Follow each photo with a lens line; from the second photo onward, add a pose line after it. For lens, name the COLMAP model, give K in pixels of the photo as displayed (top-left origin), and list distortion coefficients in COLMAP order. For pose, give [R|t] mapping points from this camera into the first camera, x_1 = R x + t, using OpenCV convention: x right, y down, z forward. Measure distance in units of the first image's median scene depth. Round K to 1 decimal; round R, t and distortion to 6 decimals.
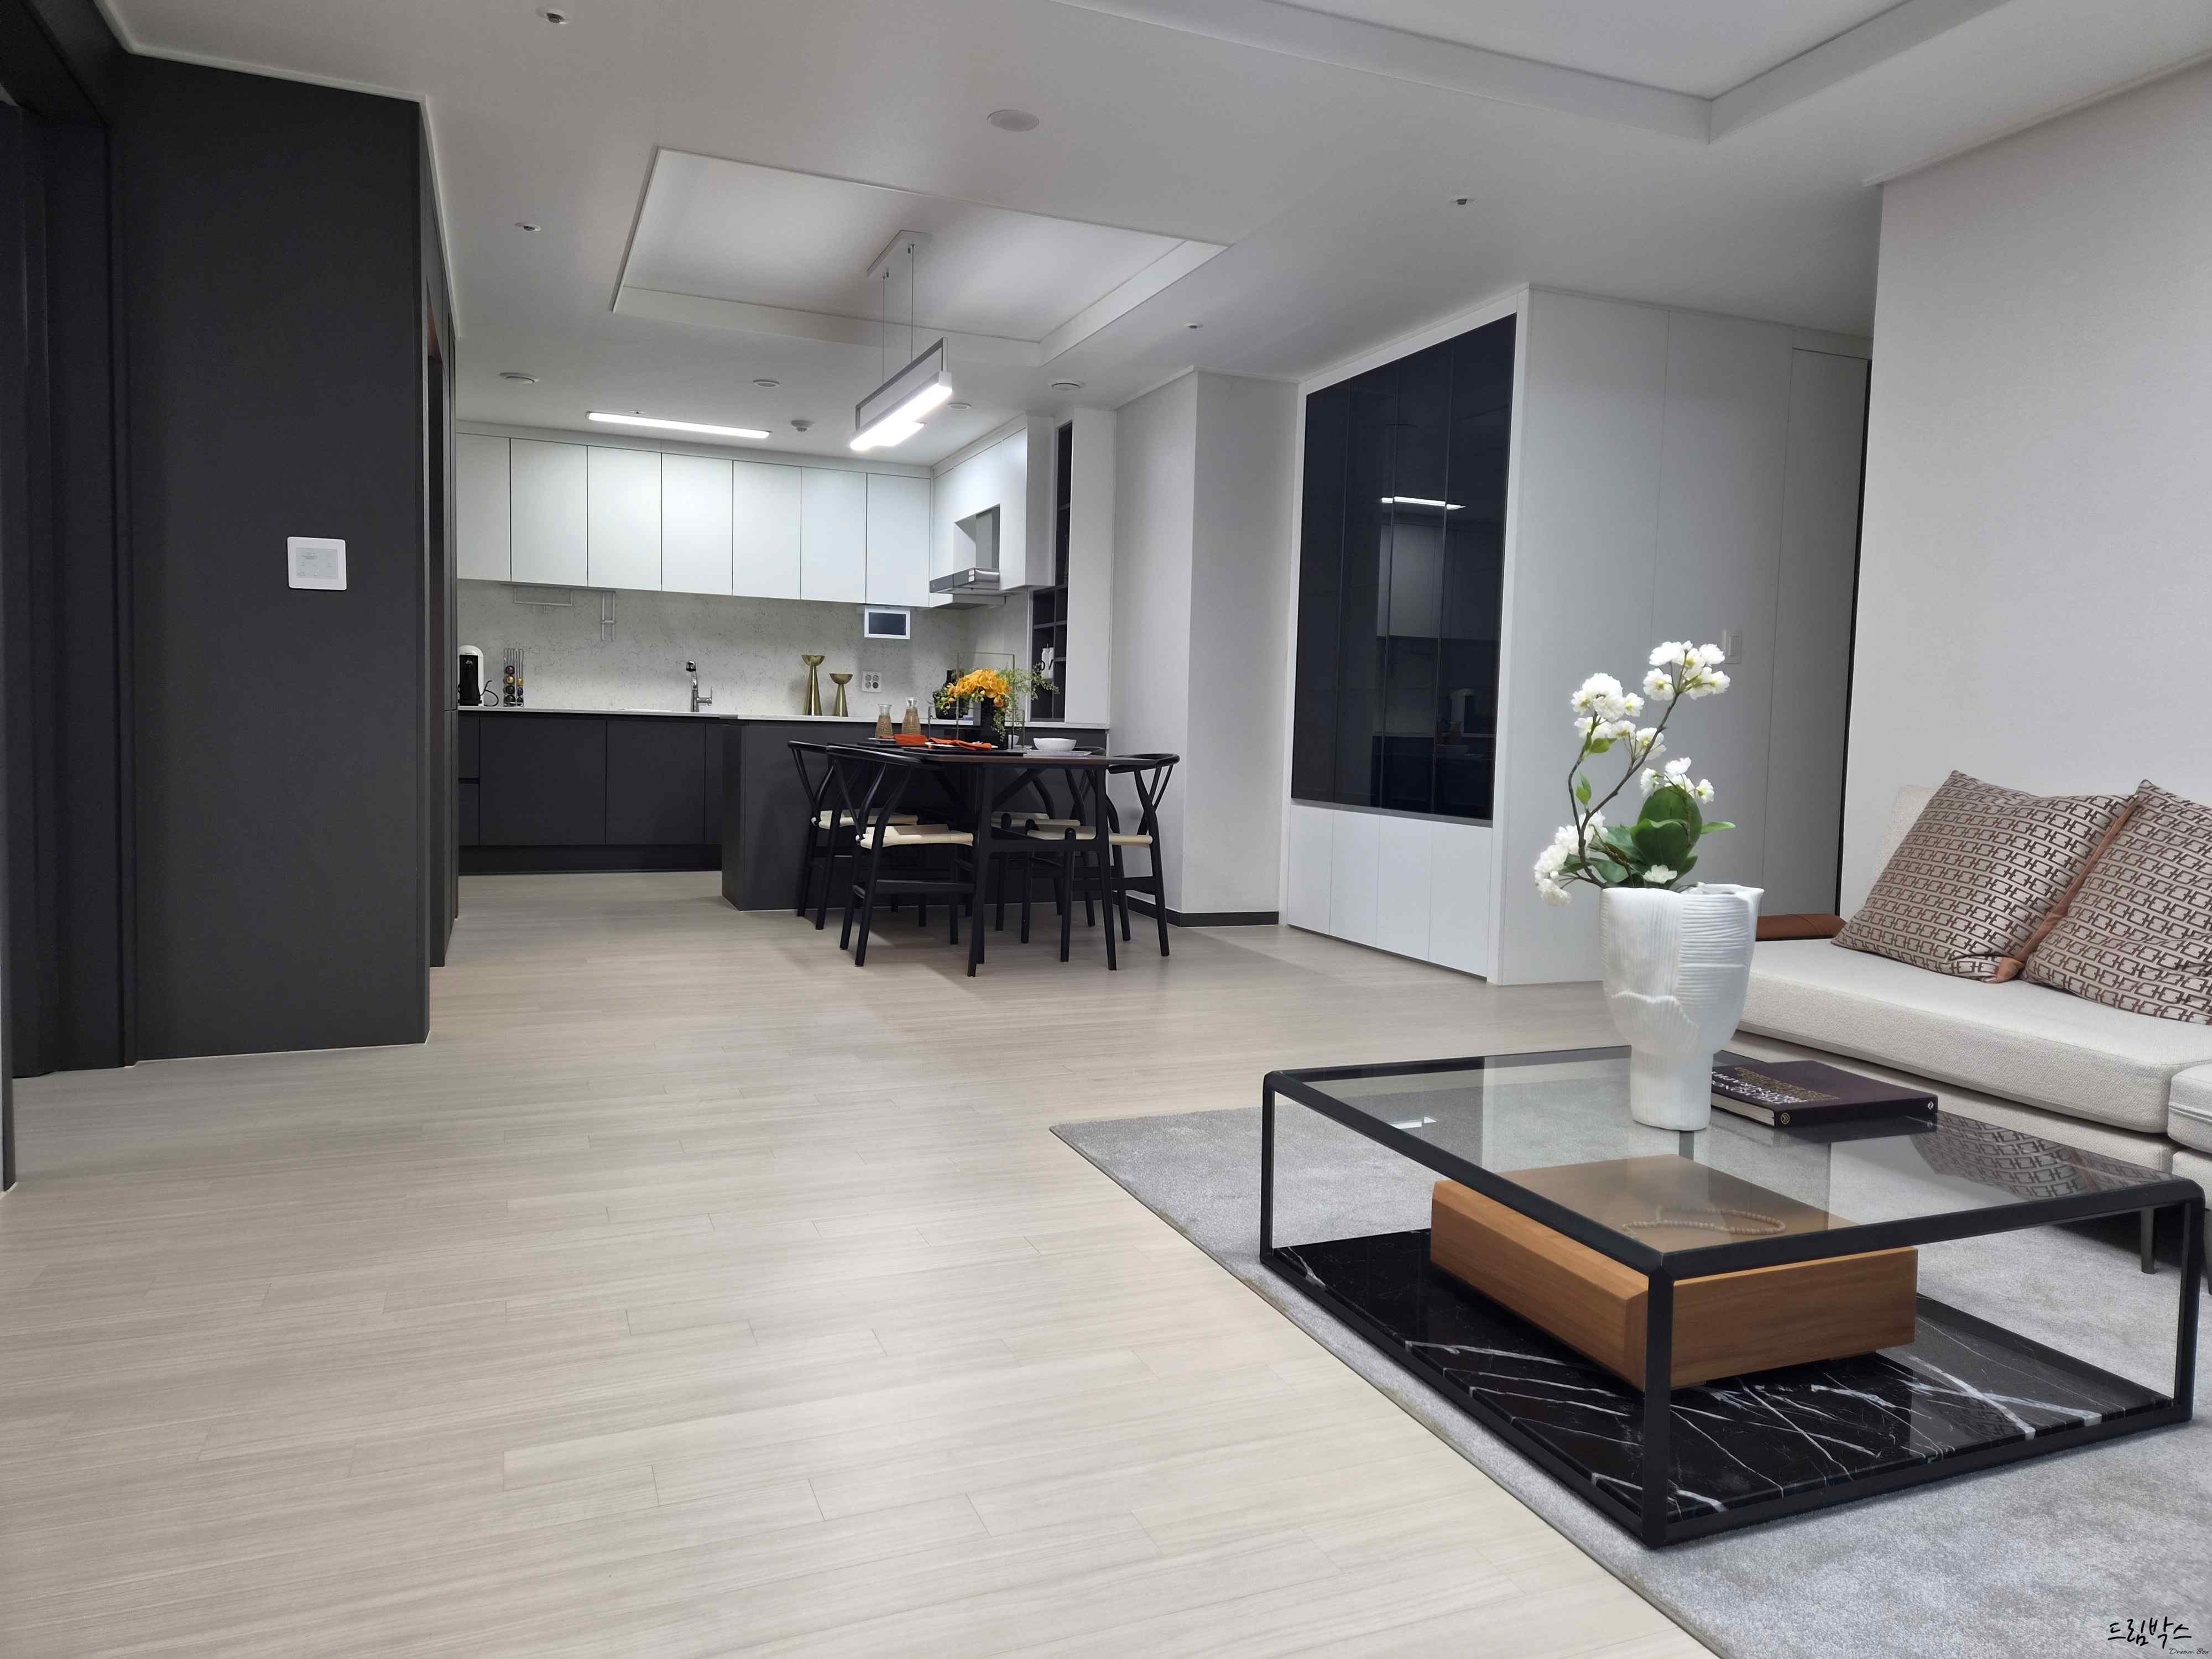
lens RADIAL K [[1478.1, 0, 1117.5], [0, 1478.1, 828.9], [0, 0, 1]] dist [0.033097, -0.003799]
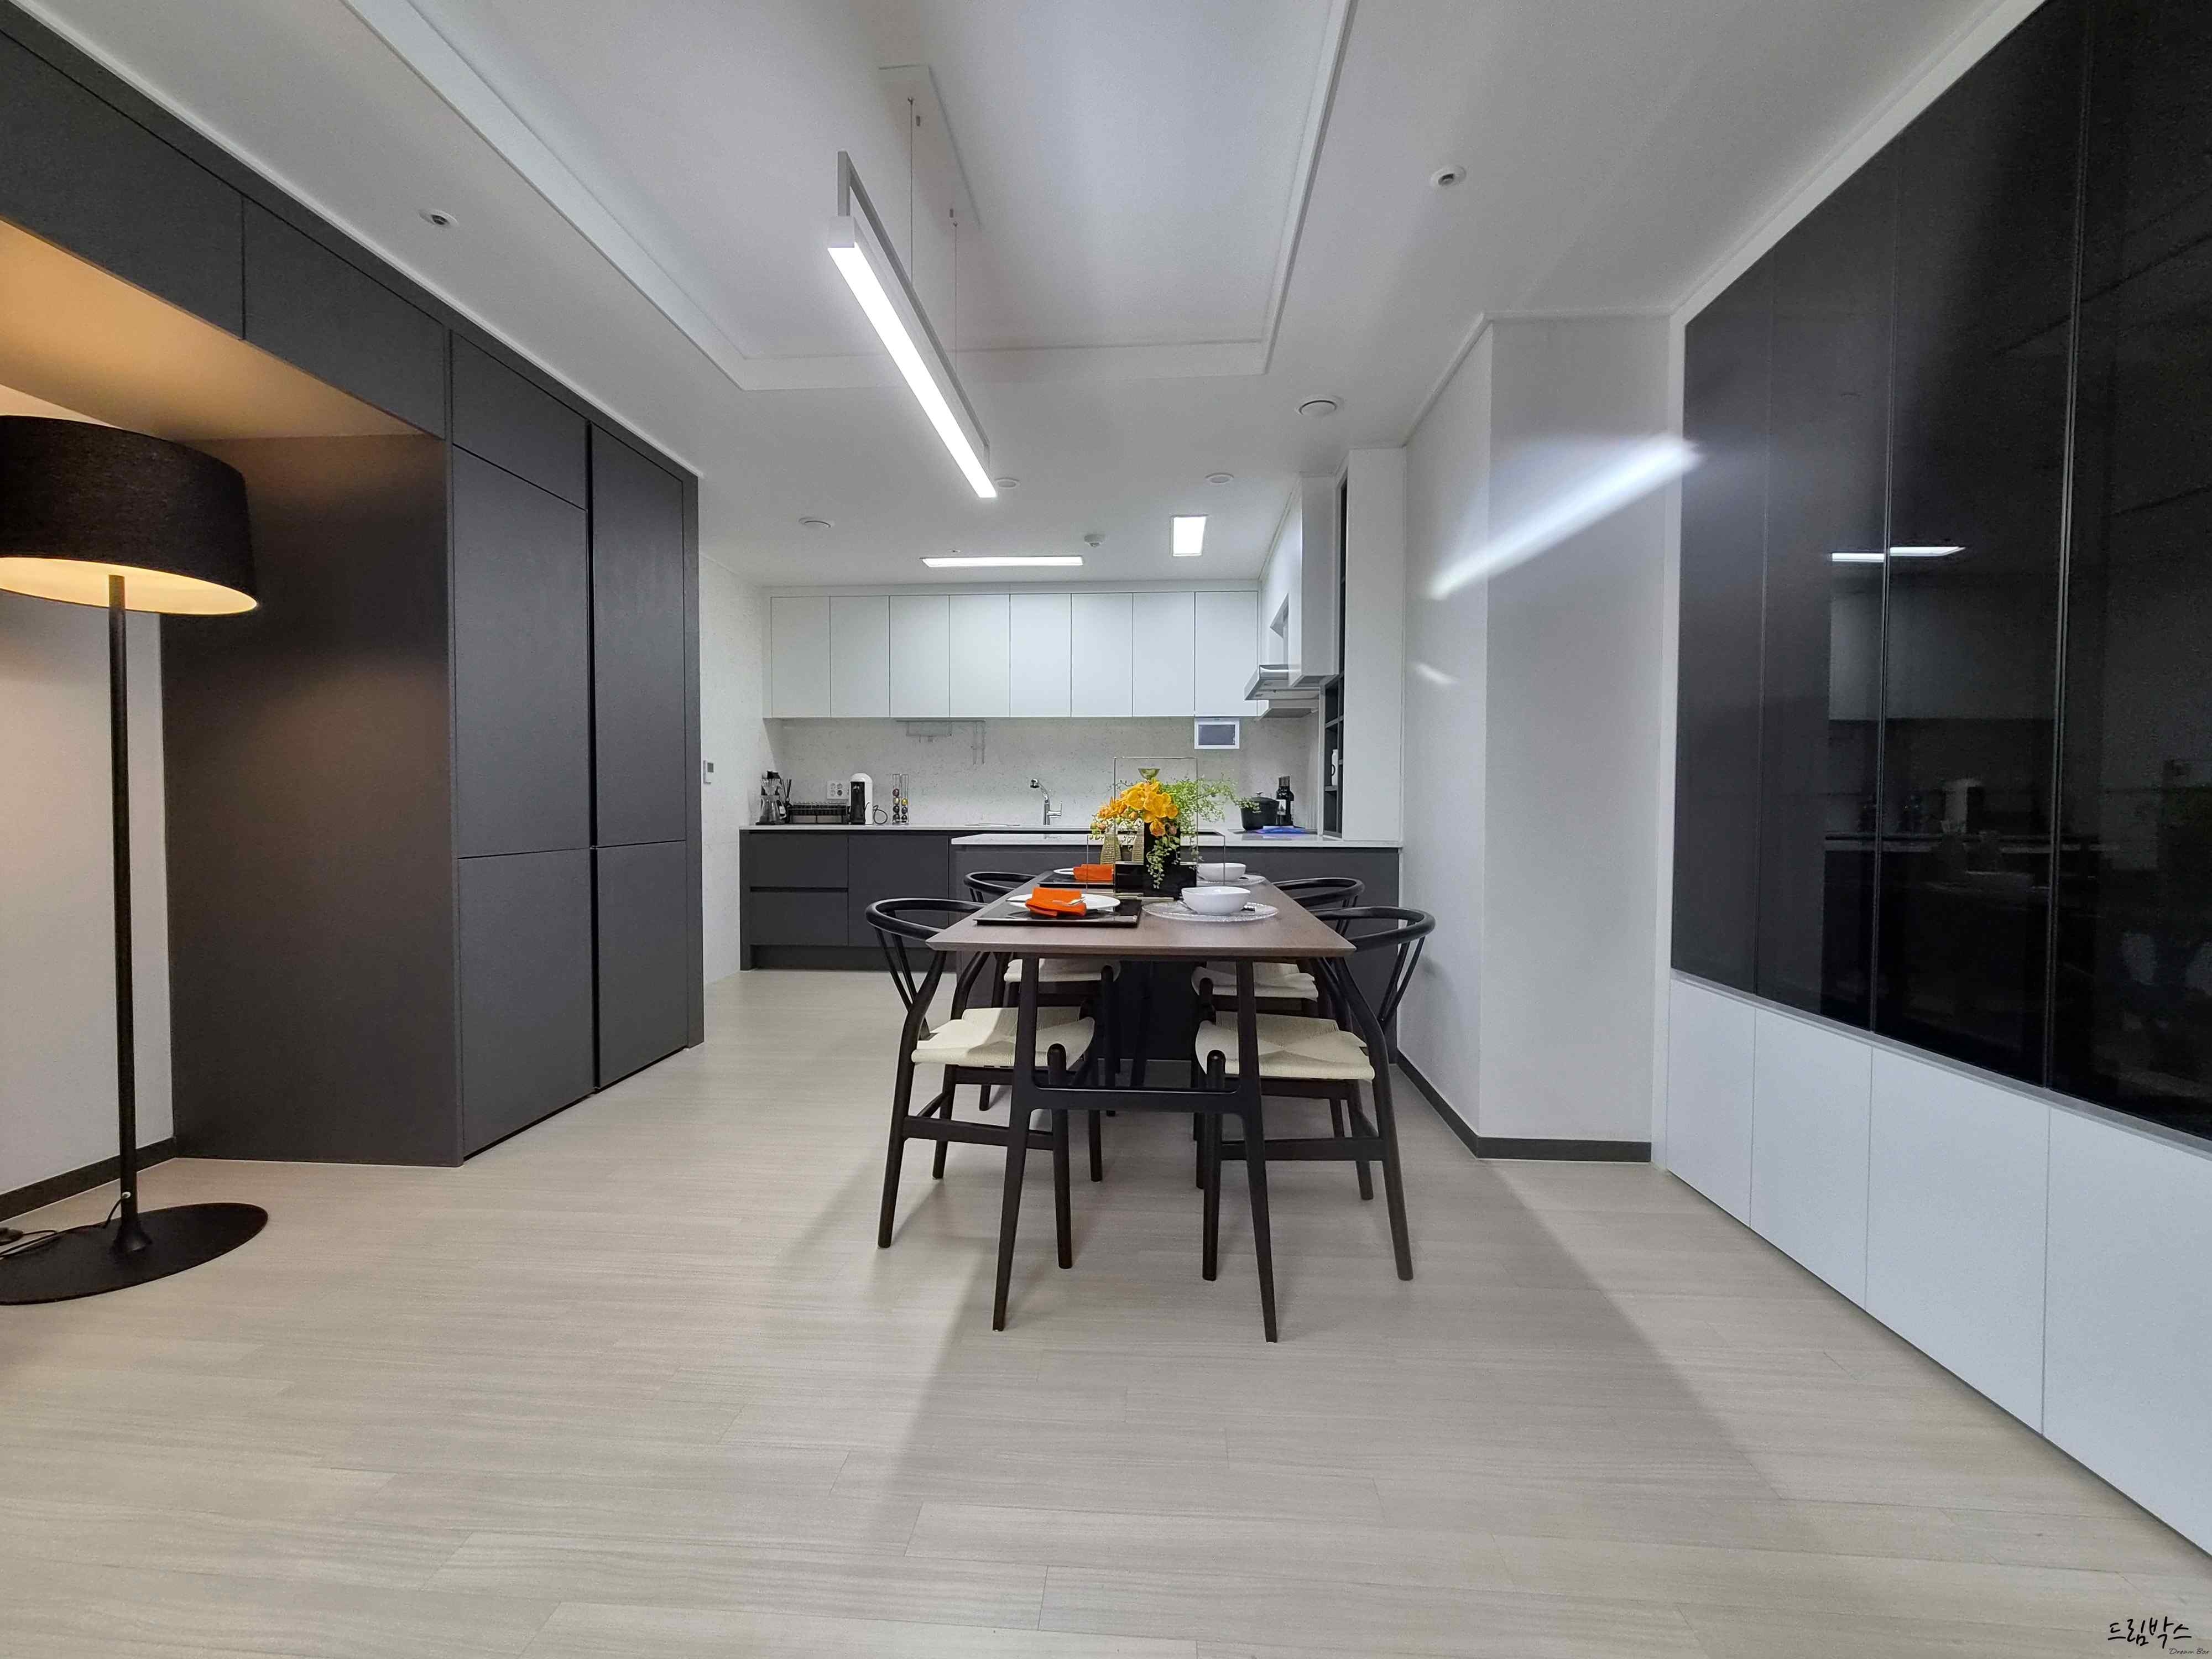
lens RADIAL K [[907.0, 0, 1113.2], [0, 907.0, 830.0], [0, 0, 1]] dist [0.001459, 0.001102]
pose [[0.899292, -0.012333, -0.437174, 0.058132], [-0.007643, 0.999006, -0.043906, -0.047234], [0.437281, 0.042825, 0.898305, 0.431332]]
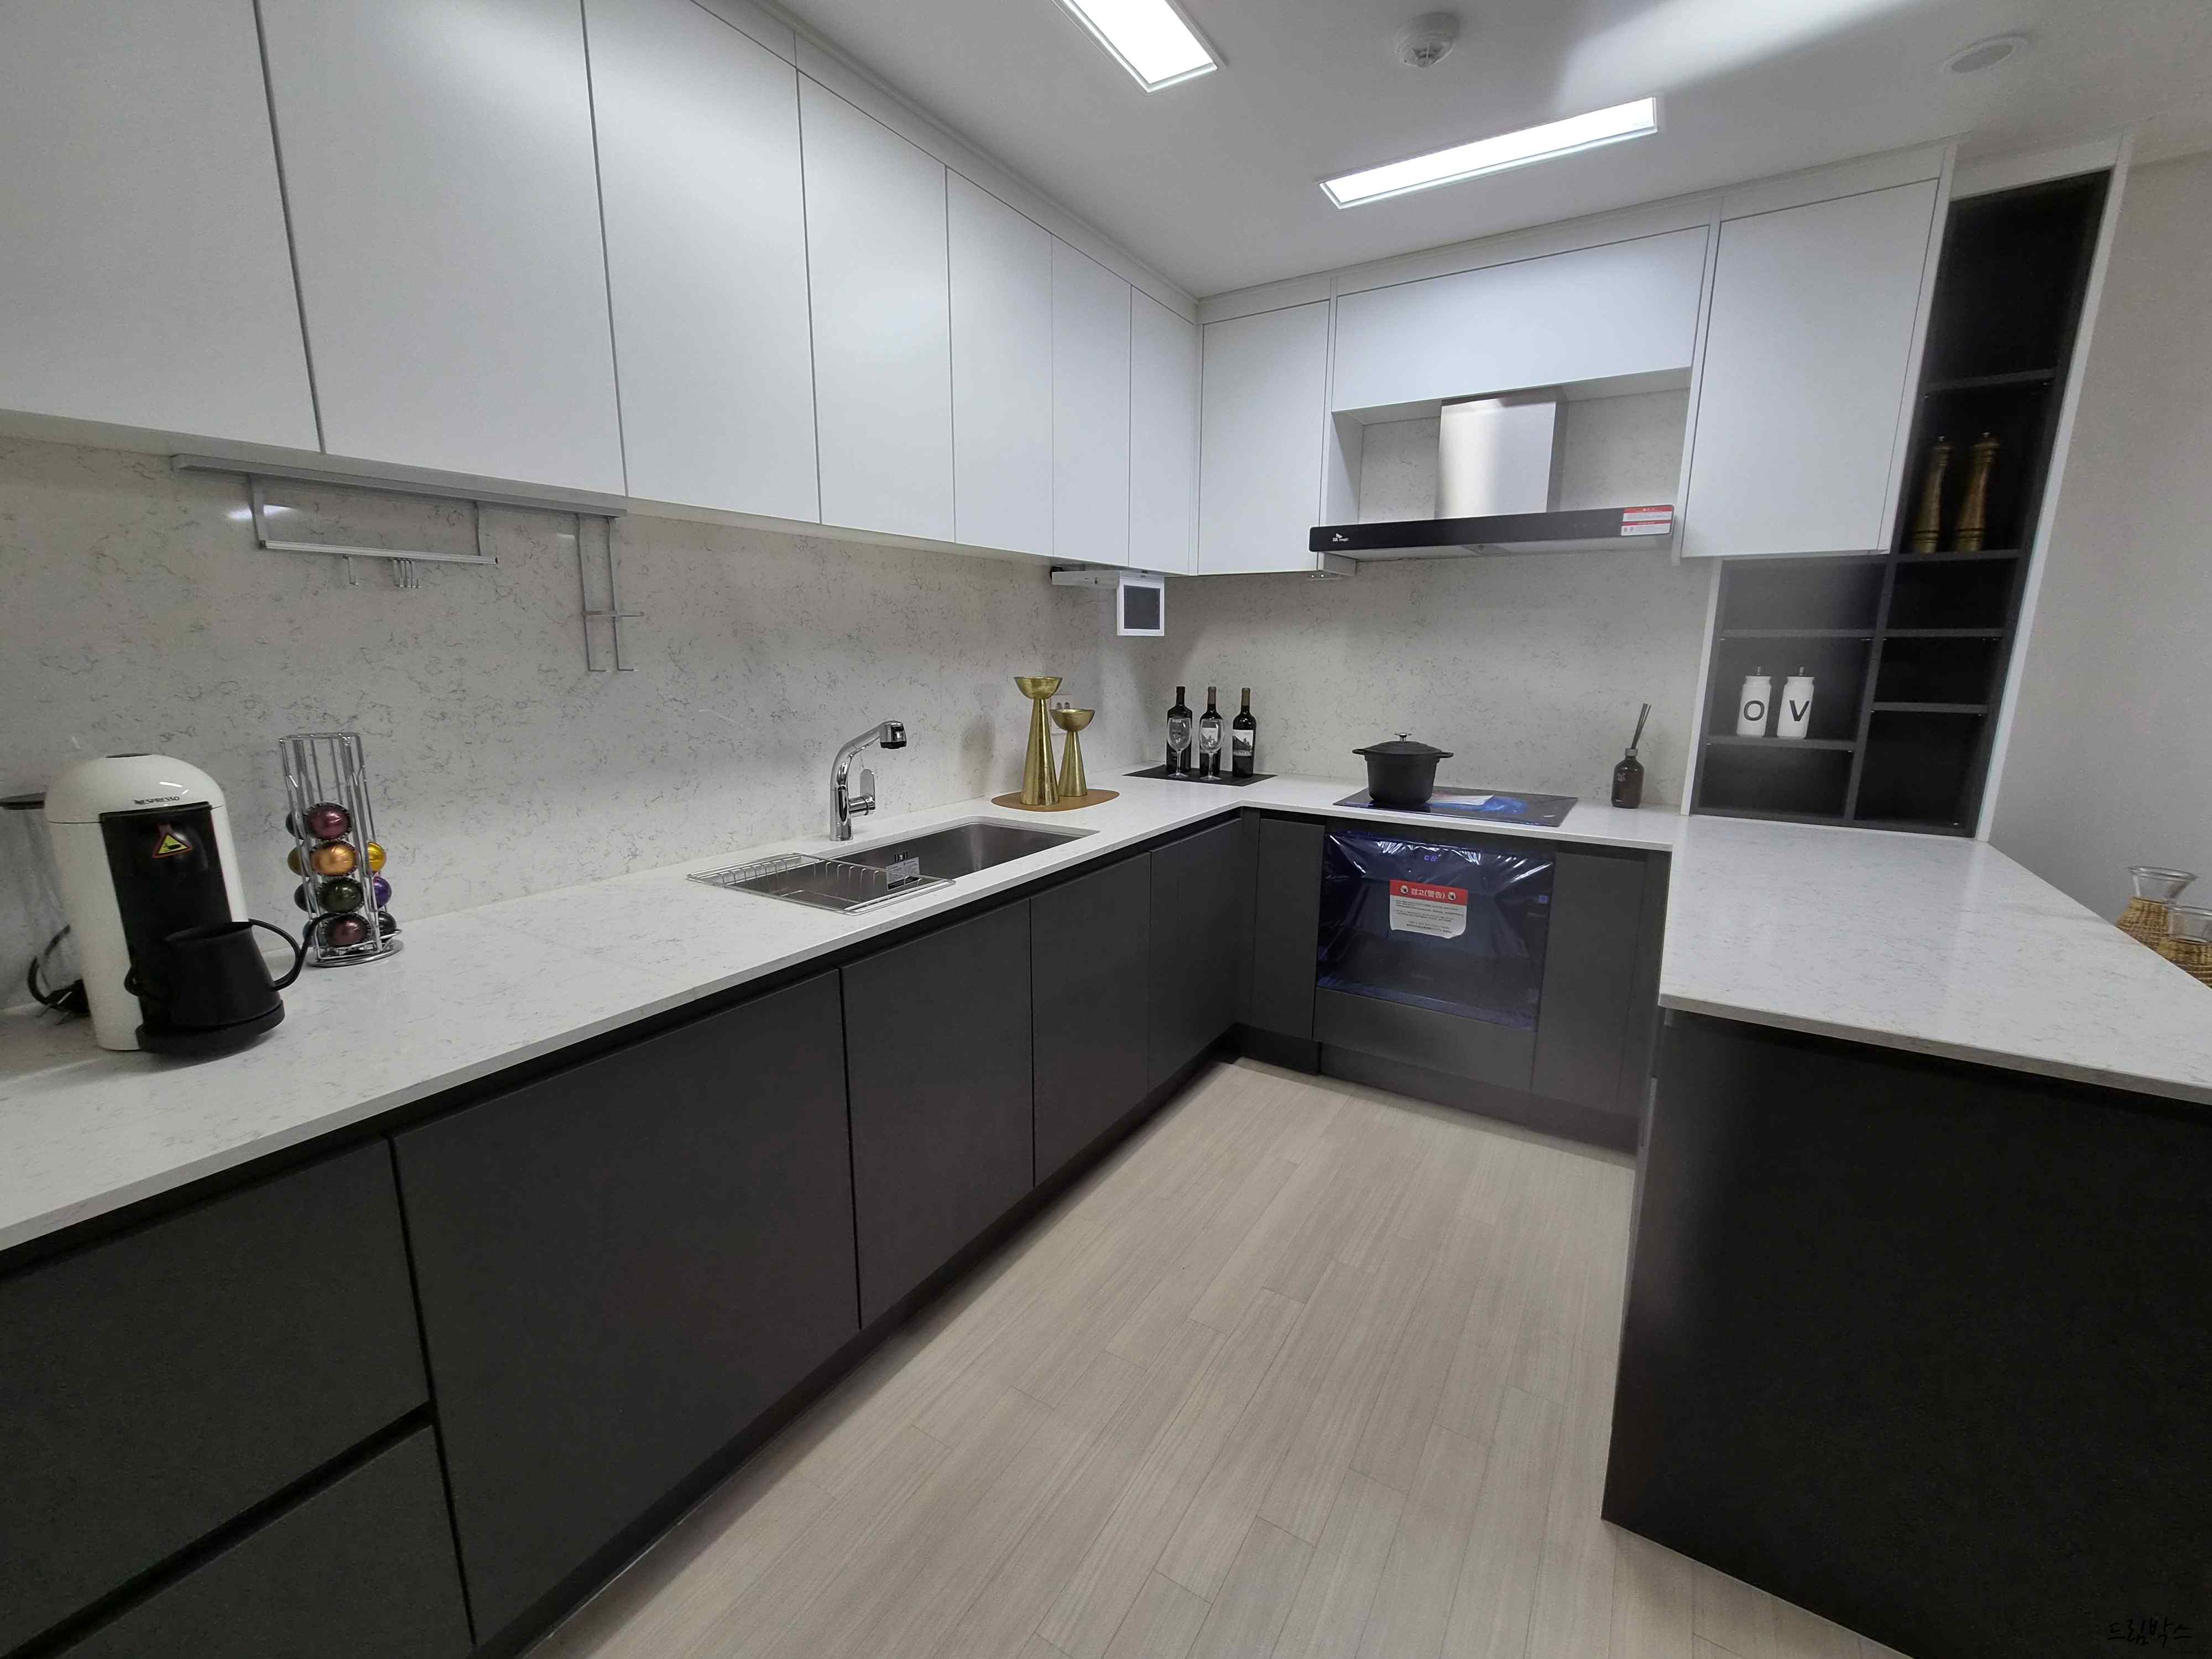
lens RADIAL K [[907.0, 0, 1046.2], [0, 907.0, 836.2], [0, 0, 1]] dist [0.001459, 0.001102]
pose [[0.818940, -0.144262, 0.555452, -0.393380], [0.058889, 0.983904, 0.168715, -0.123078], [-0.570850, -0.105458, 0.814253, 0.802685]]
